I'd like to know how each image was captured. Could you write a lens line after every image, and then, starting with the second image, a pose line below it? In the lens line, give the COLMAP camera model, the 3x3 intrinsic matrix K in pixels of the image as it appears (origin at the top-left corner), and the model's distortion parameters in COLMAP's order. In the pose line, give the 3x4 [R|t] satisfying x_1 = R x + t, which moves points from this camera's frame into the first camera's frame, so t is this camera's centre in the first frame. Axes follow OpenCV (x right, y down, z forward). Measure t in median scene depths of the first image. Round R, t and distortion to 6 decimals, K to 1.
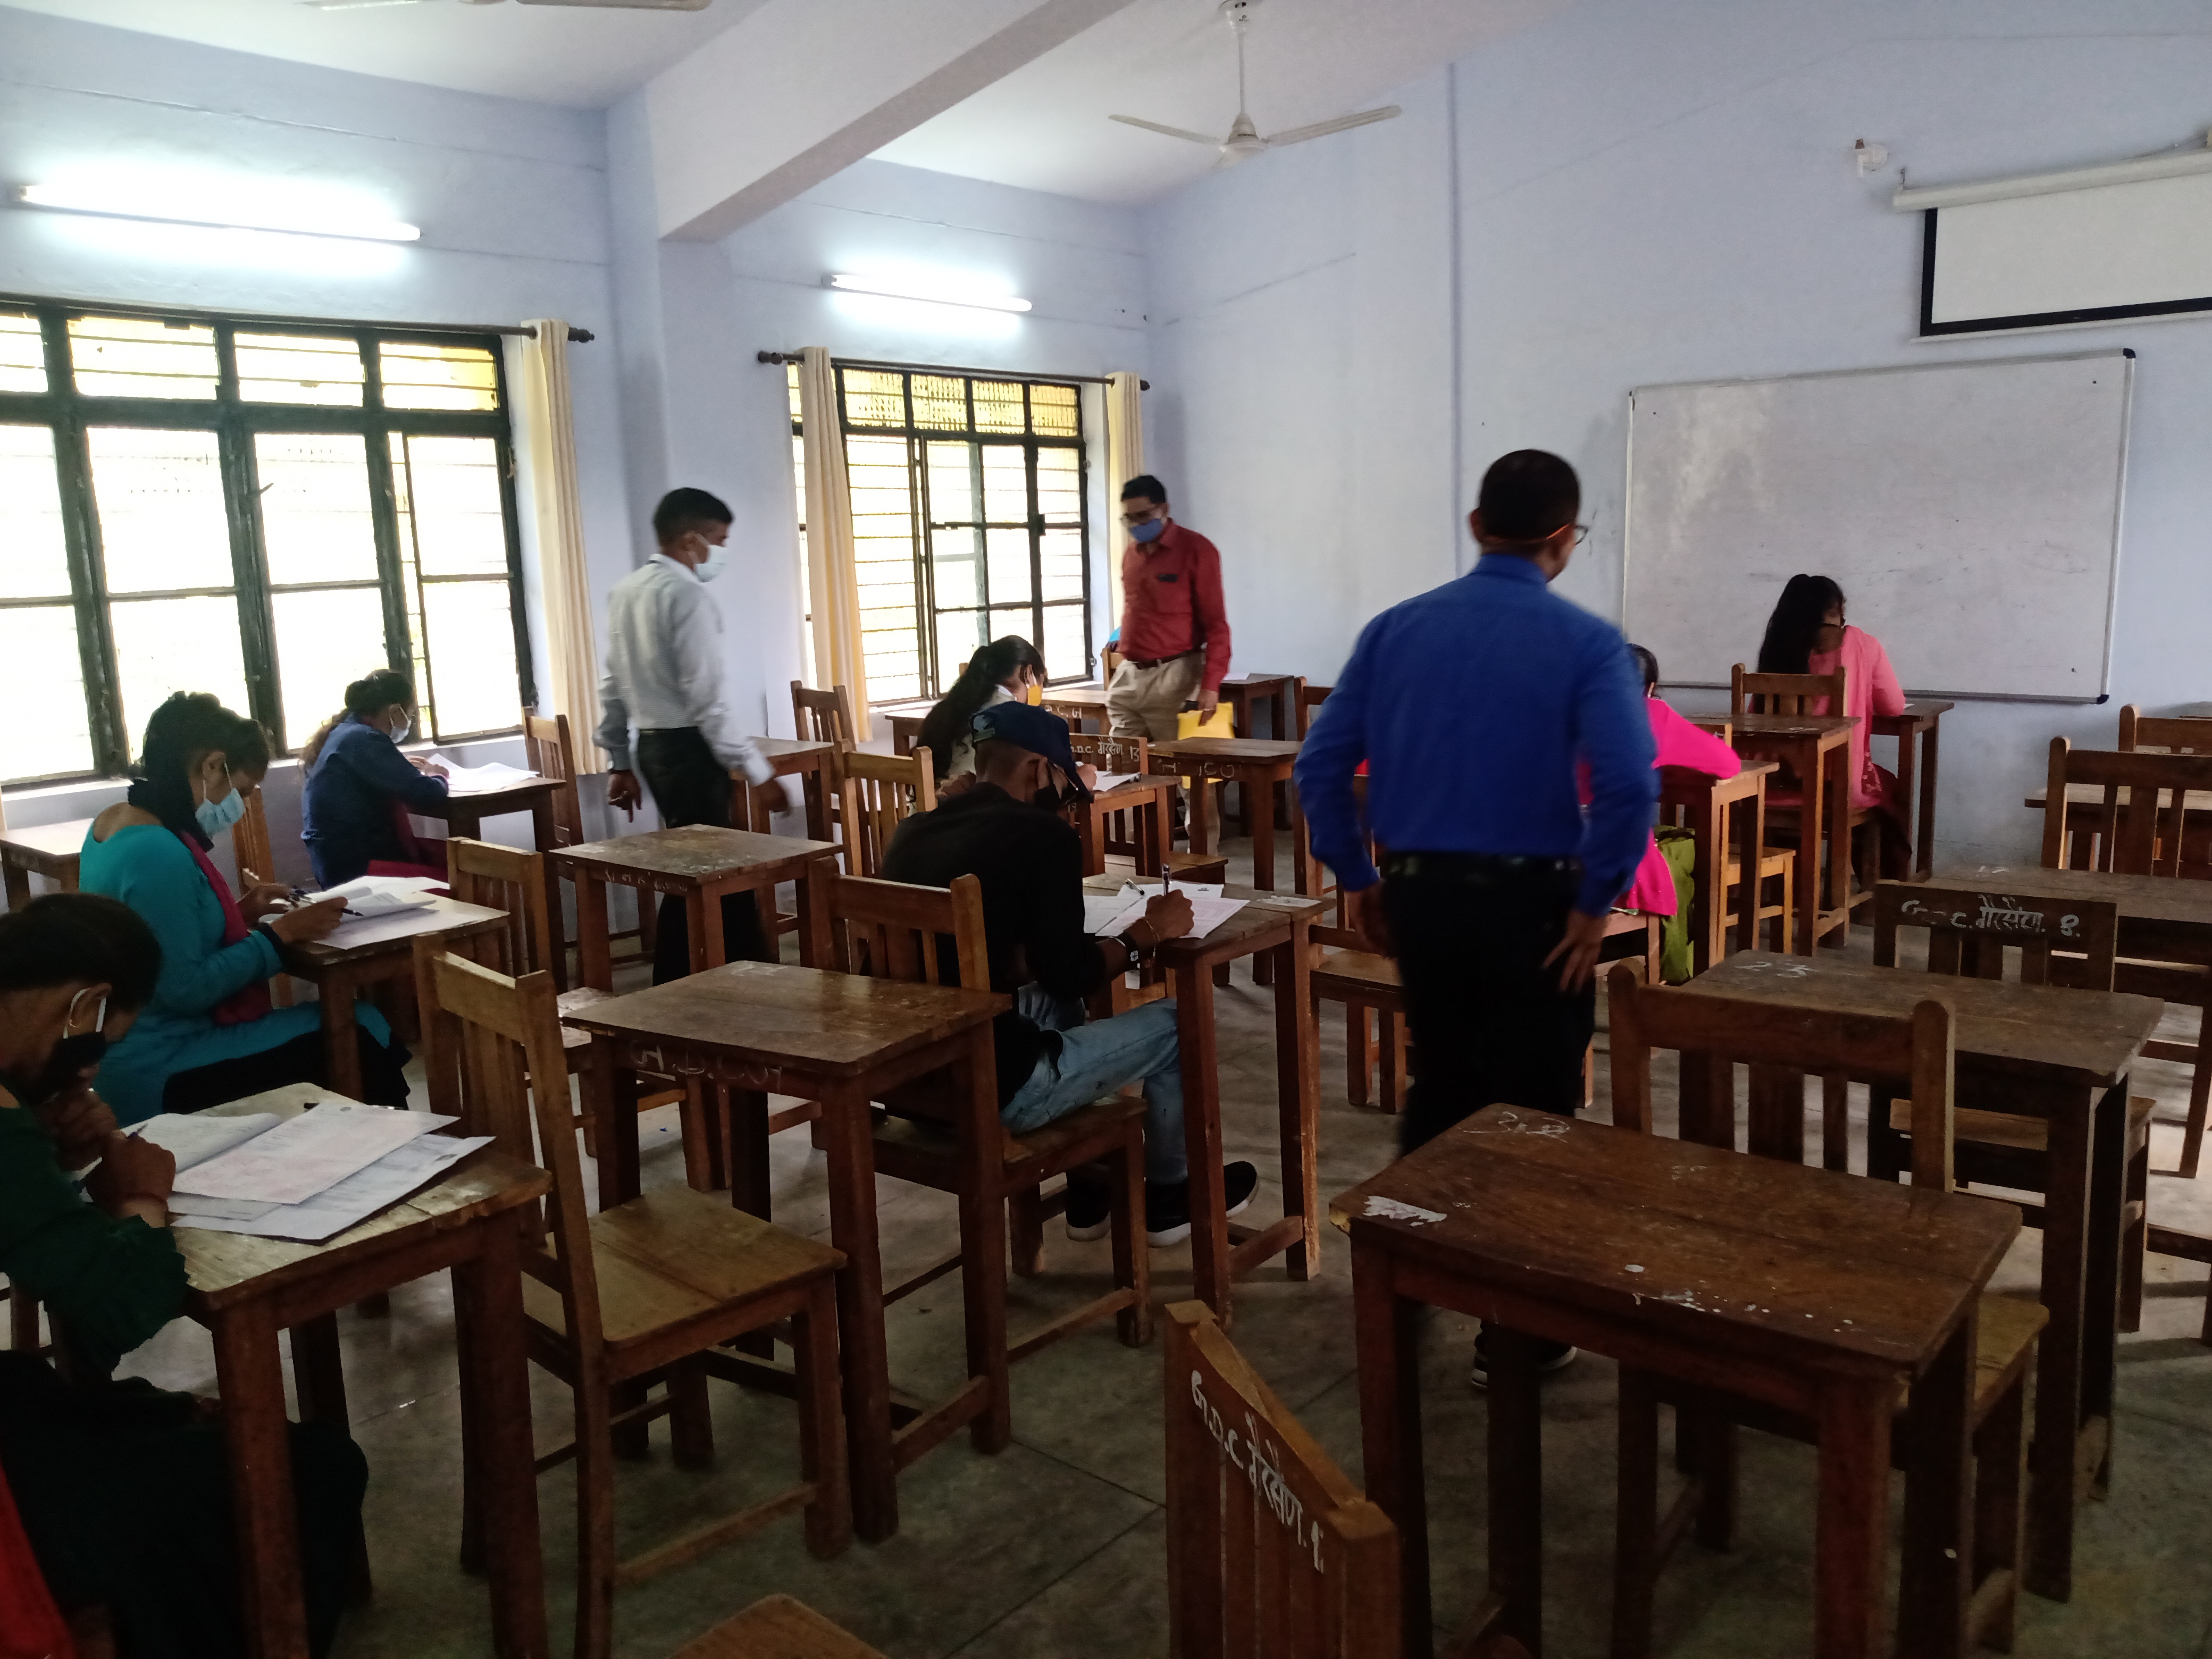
lens RADIAL K [[1694.2, 0, 1086.2], [0, 1694.2, 842.2], [0, 0, 1]] dist [0.091579, -0.167420]
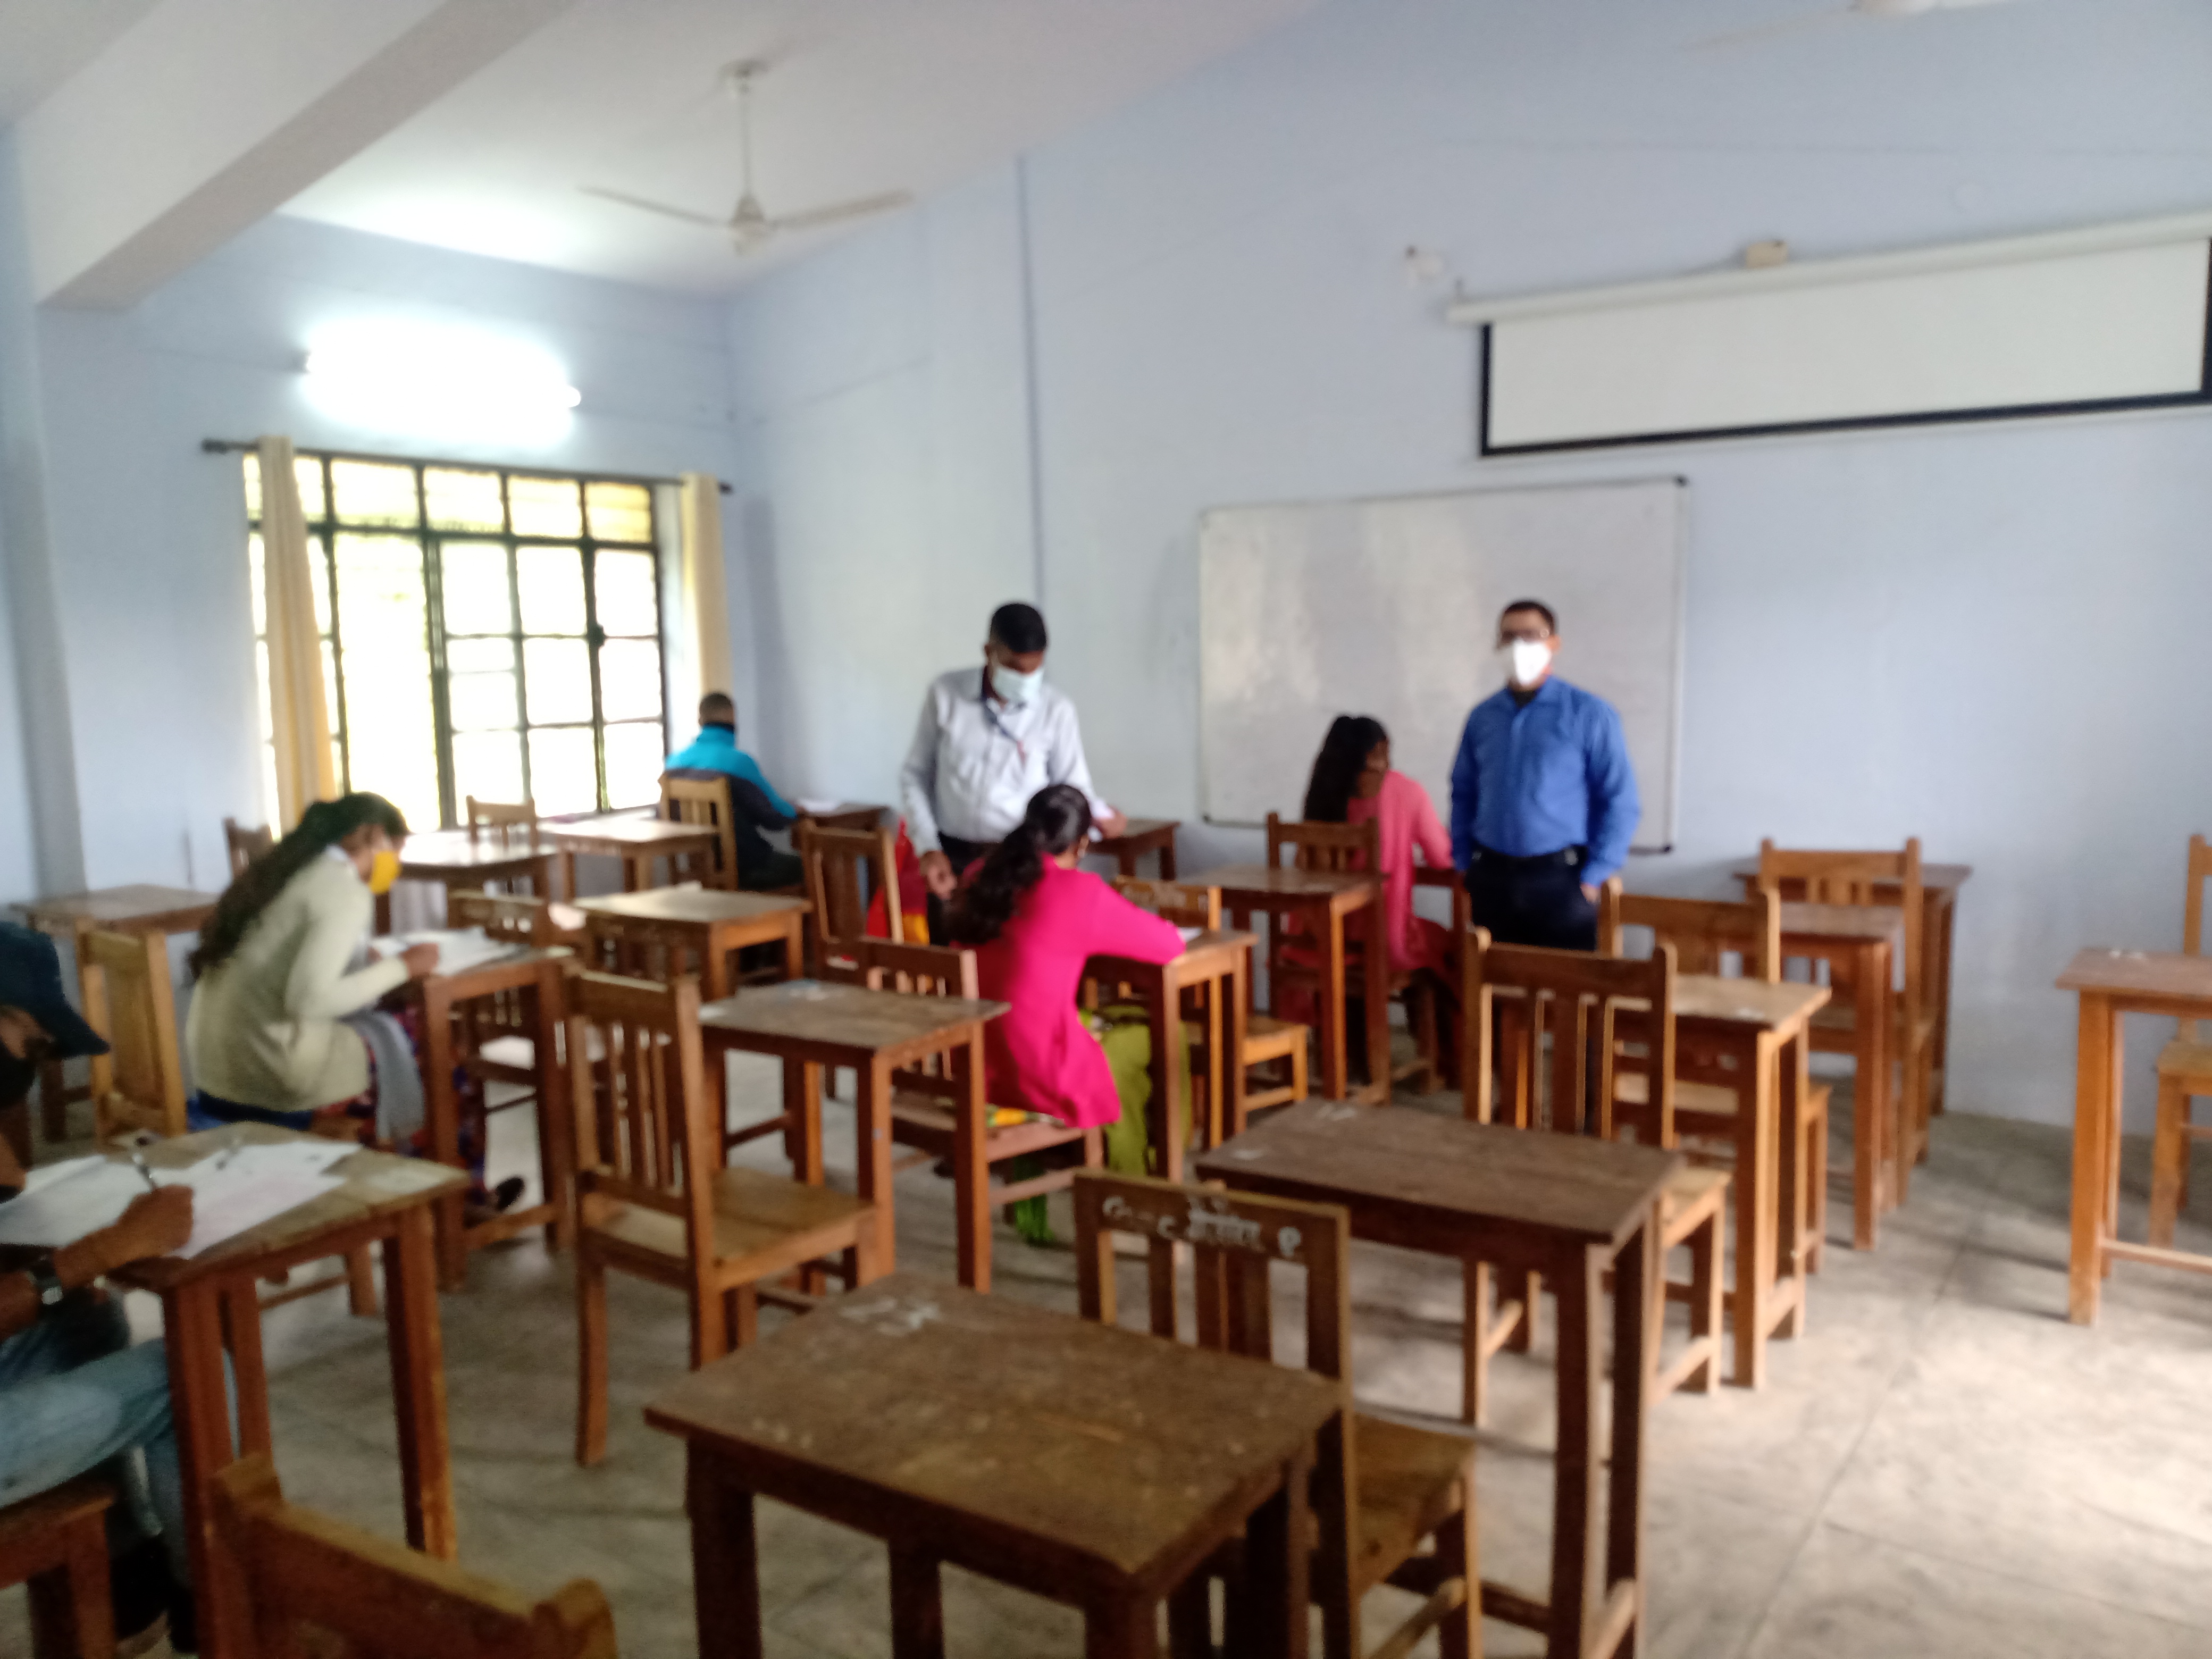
lens RADIAL K [[1688.3, 0, 1087.1], [0, 1688.3, 838.7], [0, 0, 1]] dist [0.093456, -0.157011]
pose [[0.994274, 0.002028, 0.106842, 0.148990], [0.004180, 0.998317, -0.057845, -0.030385], [-0.106780, 0.057960, 0.992592, 0.096886]]
